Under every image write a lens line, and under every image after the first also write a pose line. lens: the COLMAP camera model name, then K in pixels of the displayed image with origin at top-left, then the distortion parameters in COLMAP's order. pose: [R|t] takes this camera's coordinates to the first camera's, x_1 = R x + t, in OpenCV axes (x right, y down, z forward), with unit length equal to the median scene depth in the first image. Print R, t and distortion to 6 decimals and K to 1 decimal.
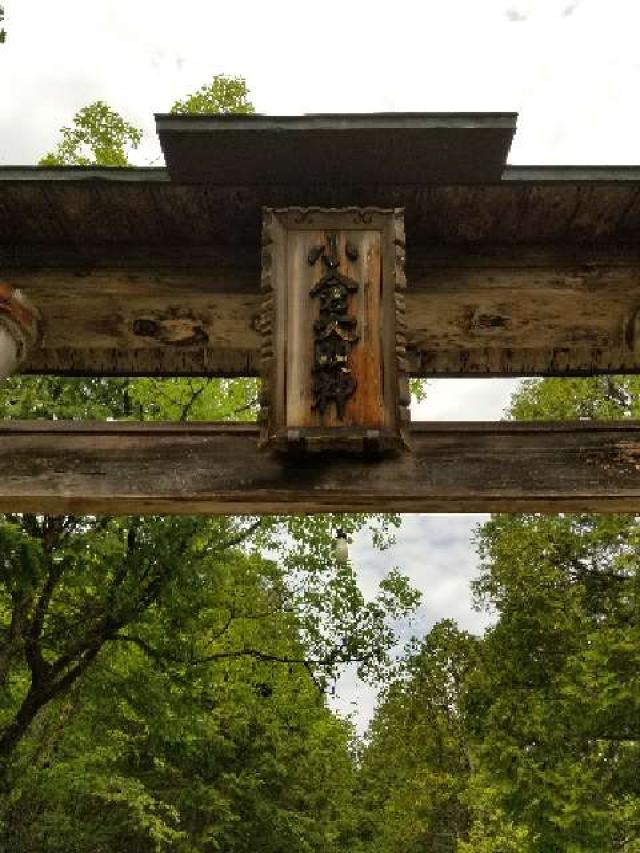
lens RADIAL K [[682.1, 0, 334.6], [0, 682.1, 422.9], [0, 0, 1]] dist [0.044268, -0.051304]
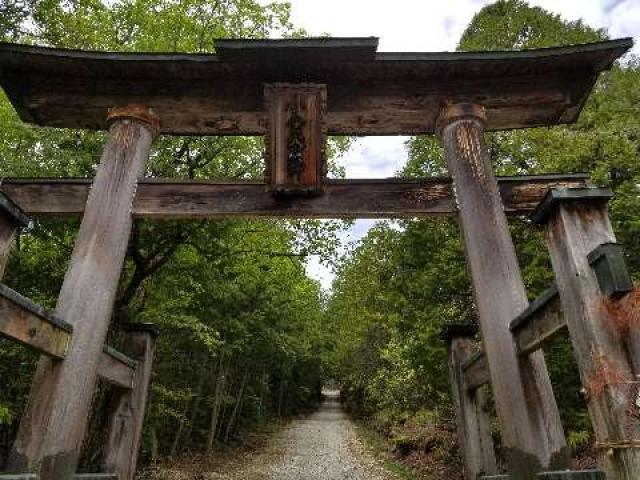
lens RADIAL K [[511.8, 0, 312.3], [0, 511.8, 217.0], [0, 0, 1]] dist [0.044268, -0.051304]
pose [[0.999995, -0.002230, 0.002381, 0.043007], [0.001467, 0.959289, 0.282421, -0.323432], [-0.002914, -0.282416, 0.959288, -0.643040]]
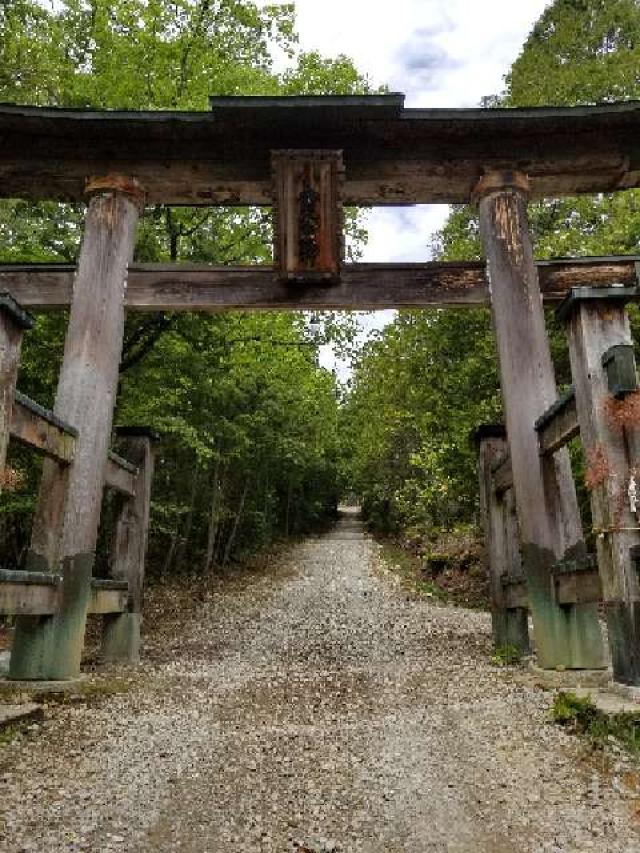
lens RADIAL K [[682.1, 0, 327.9], [0, 682.1, 430.6], [0, 0, 1]] dist [0.044268, -0.051304]
pose [[0.999898, -0.013184, 0.005515, 0.031823], [0.008941, 0.878169, 0.478266, -0.472667], [-0.011149, -0.478168, 0.878198, -0.921676]]
